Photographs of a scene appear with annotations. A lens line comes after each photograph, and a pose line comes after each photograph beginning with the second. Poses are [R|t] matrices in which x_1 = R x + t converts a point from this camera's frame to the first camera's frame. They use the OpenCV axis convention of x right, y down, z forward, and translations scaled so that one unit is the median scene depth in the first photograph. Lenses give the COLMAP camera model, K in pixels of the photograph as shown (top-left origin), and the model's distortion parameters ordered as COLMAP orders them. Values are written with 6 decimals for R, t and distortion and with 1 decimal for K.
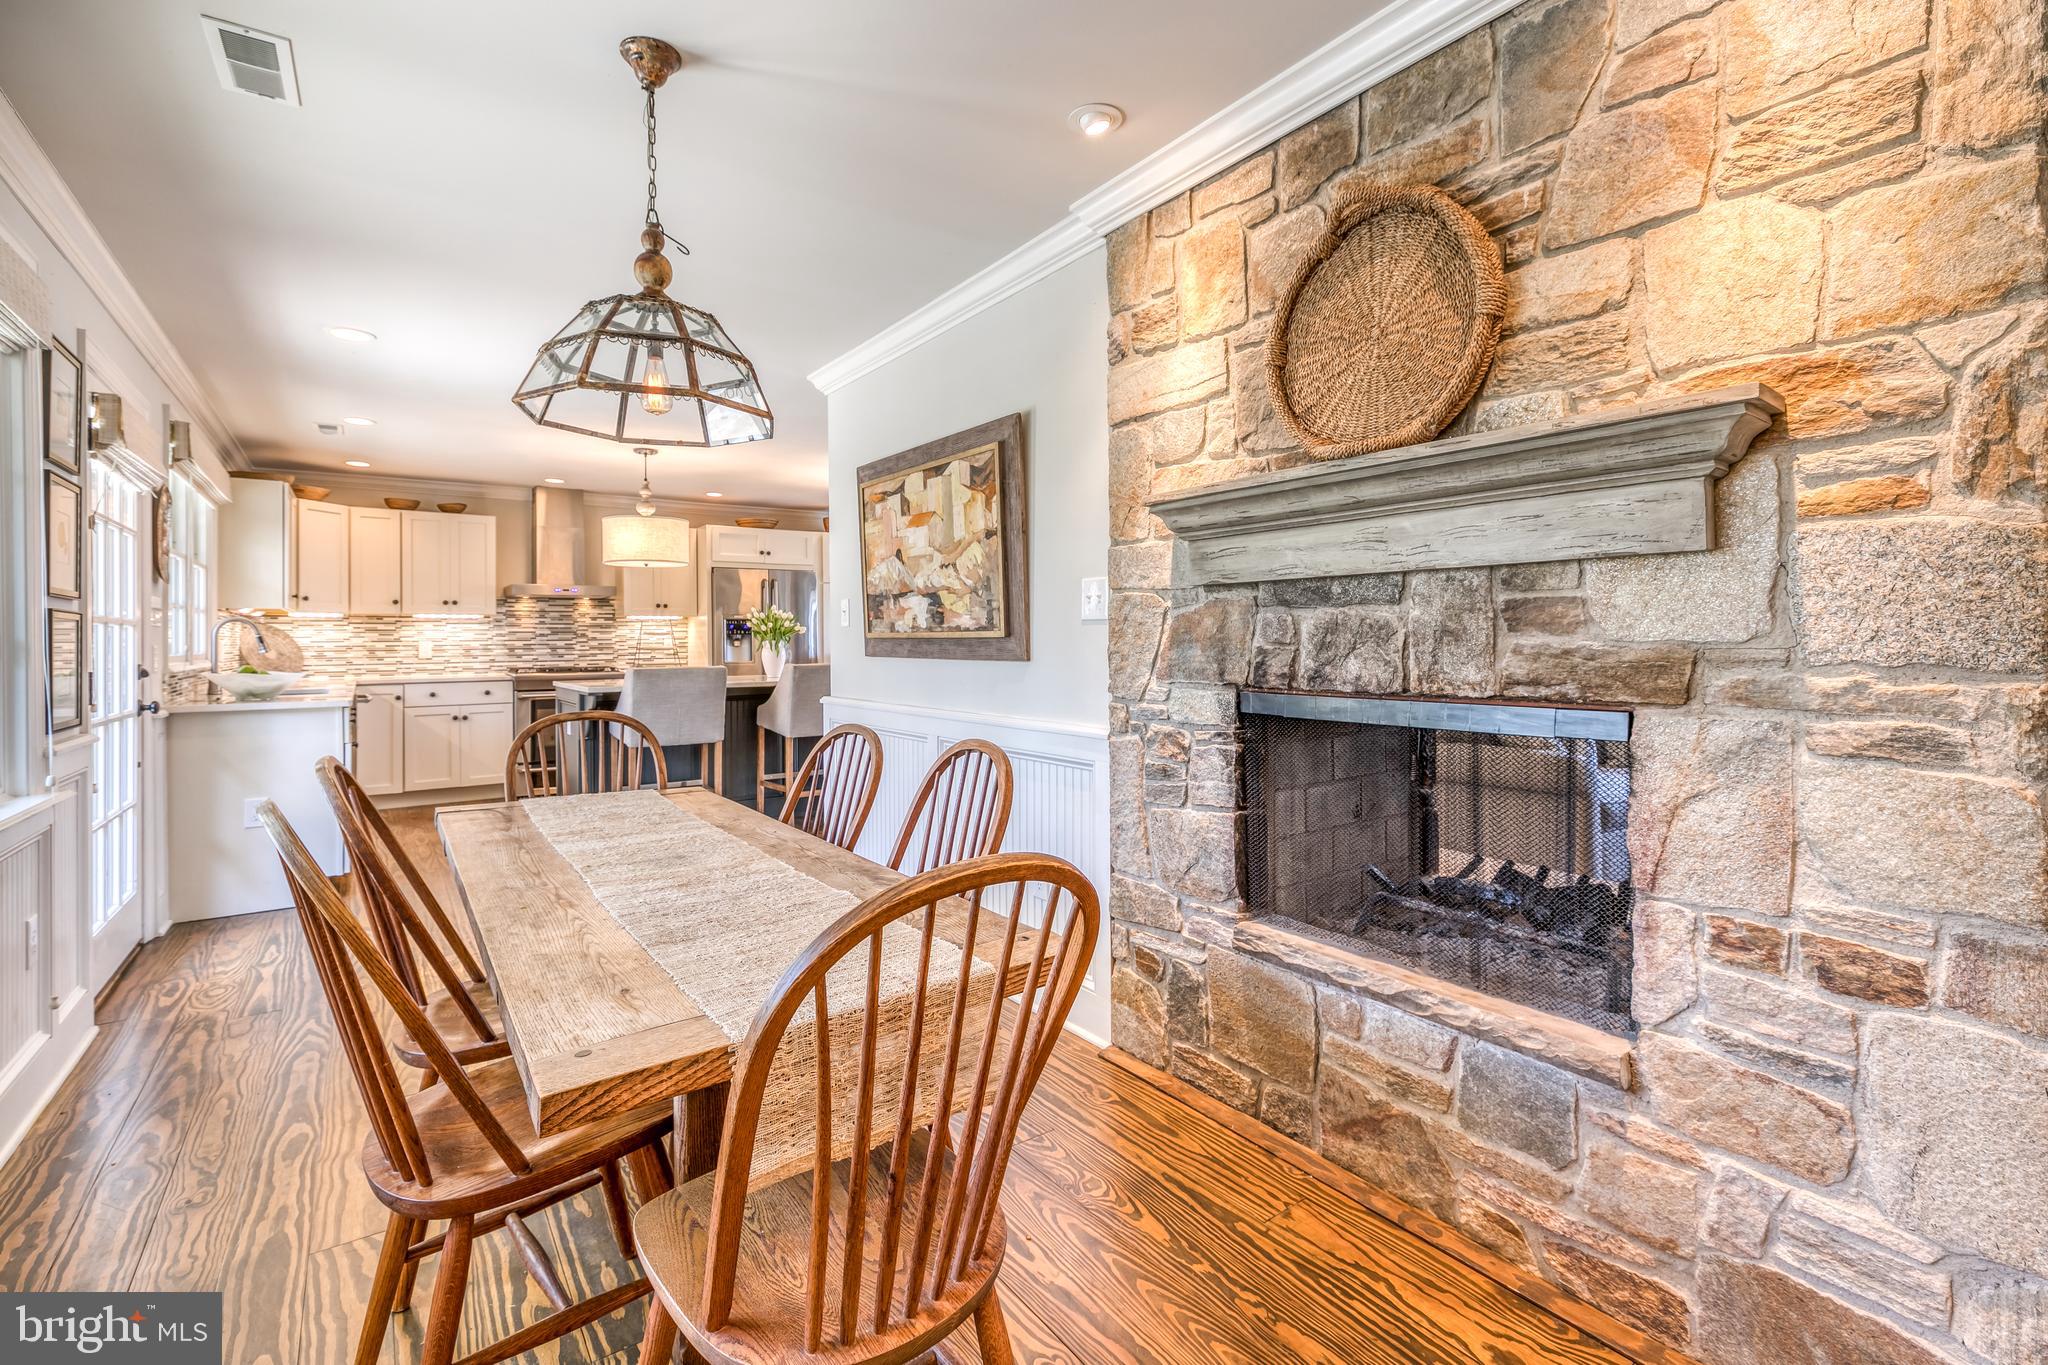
lens RADIAL K [[928.1, 0, 1025.8], [0, 928.1, 629.9], [0, 0, 1]] dist [-0.002042, -0.000185]
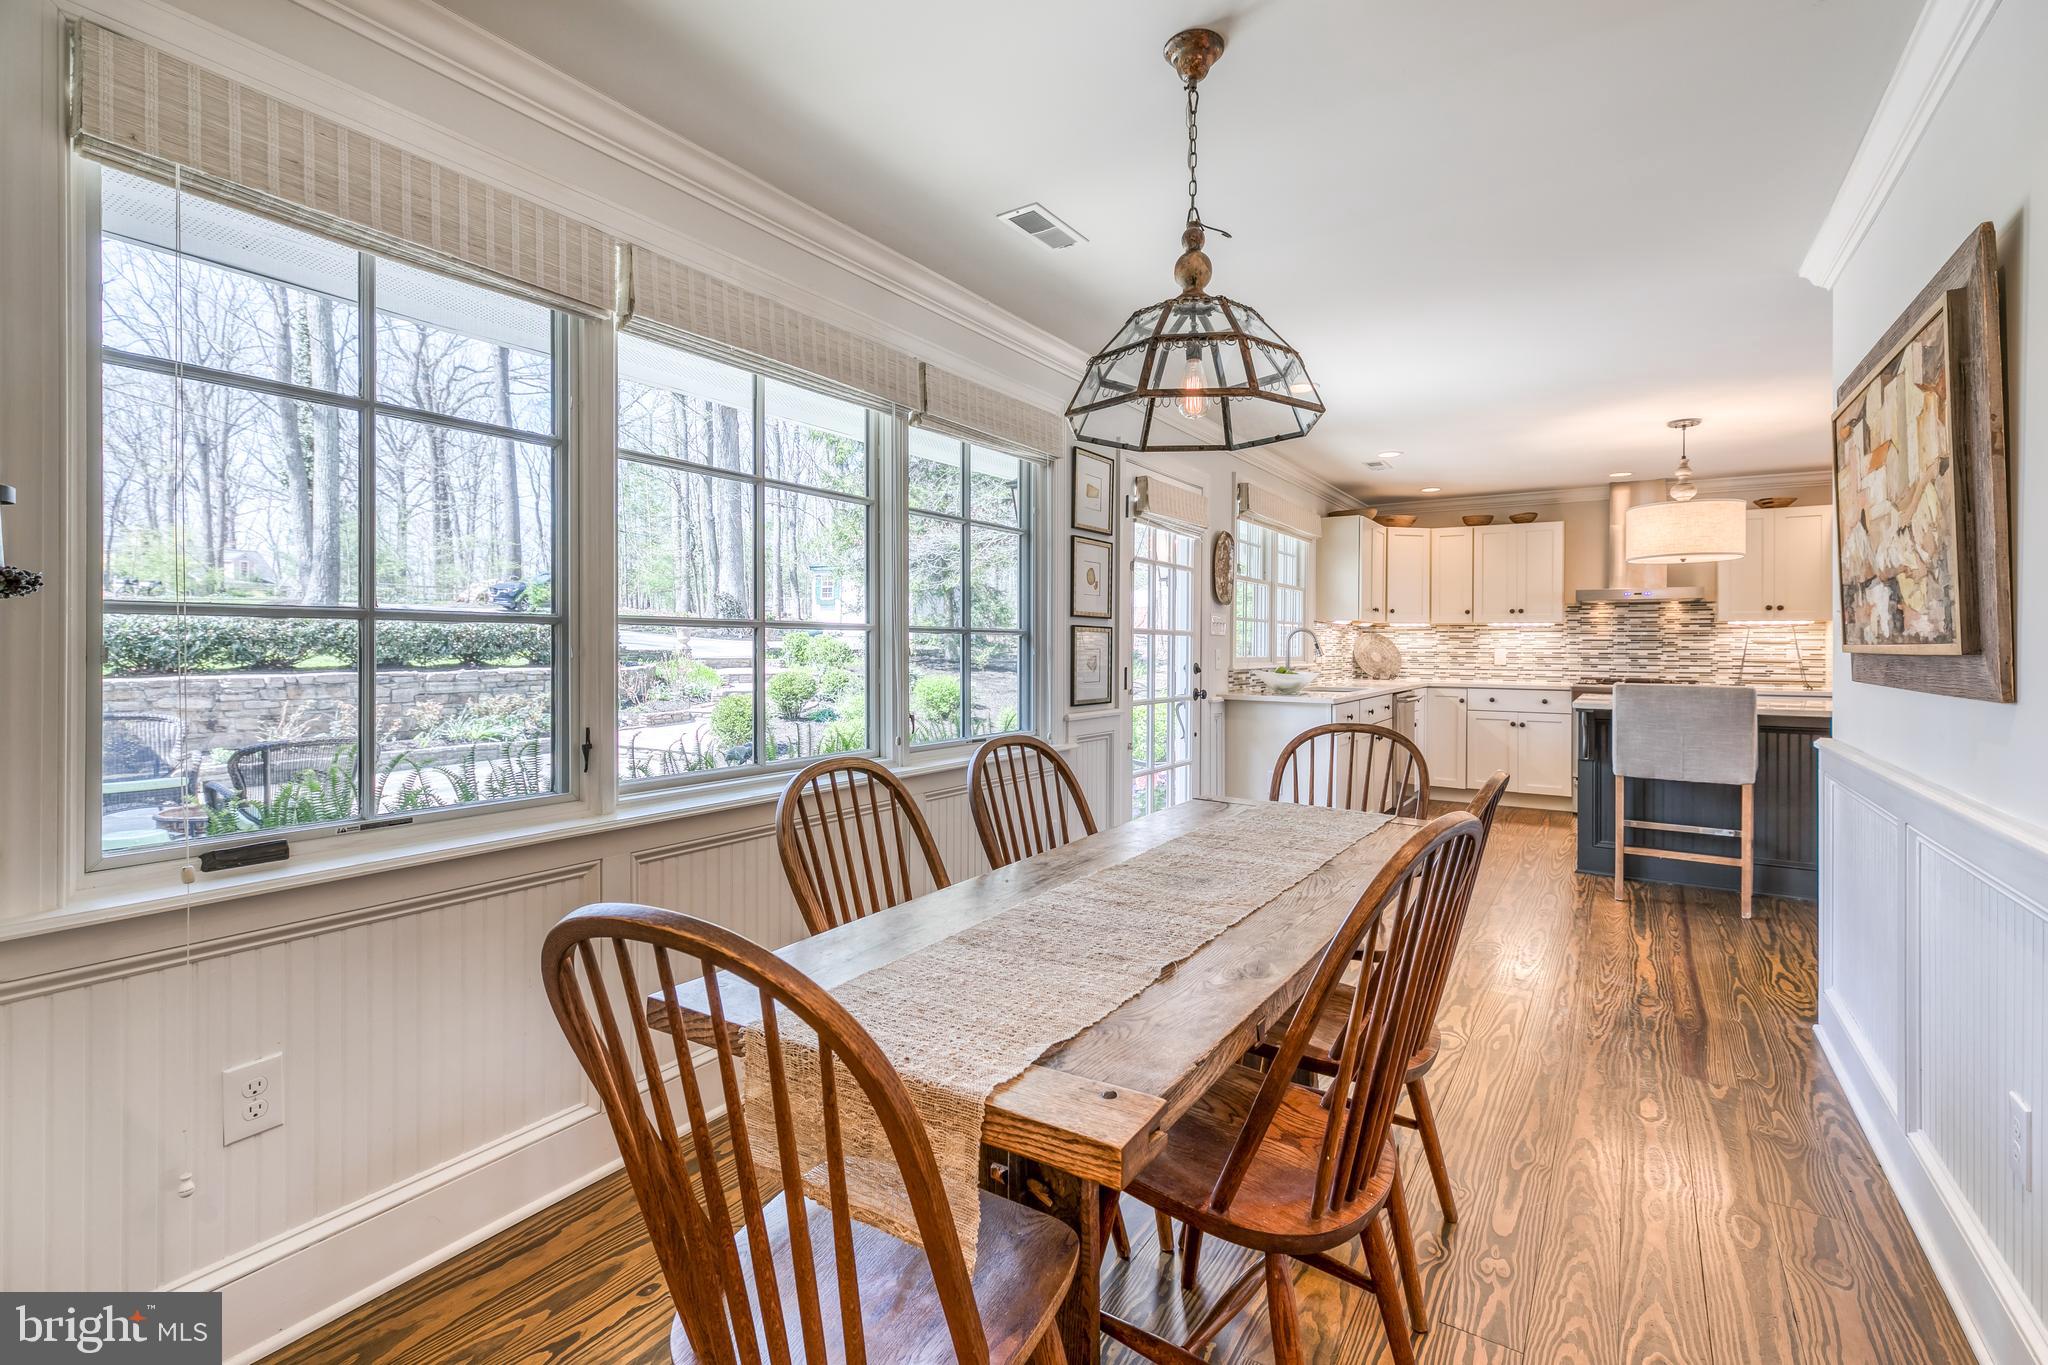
lens RADIAL K [[904.5, 0, 1025.0], [0, 904.5, 644.6], [0, 0, 1]] dist [0.003314, 0.000239]
pose [[0.362212, 0.007813, -0.932063, 0.136057], [0.000398, 0.999963, 0.008537, -0.001534], [0.932096, -0.003463, 0.362195, 0.157922]]
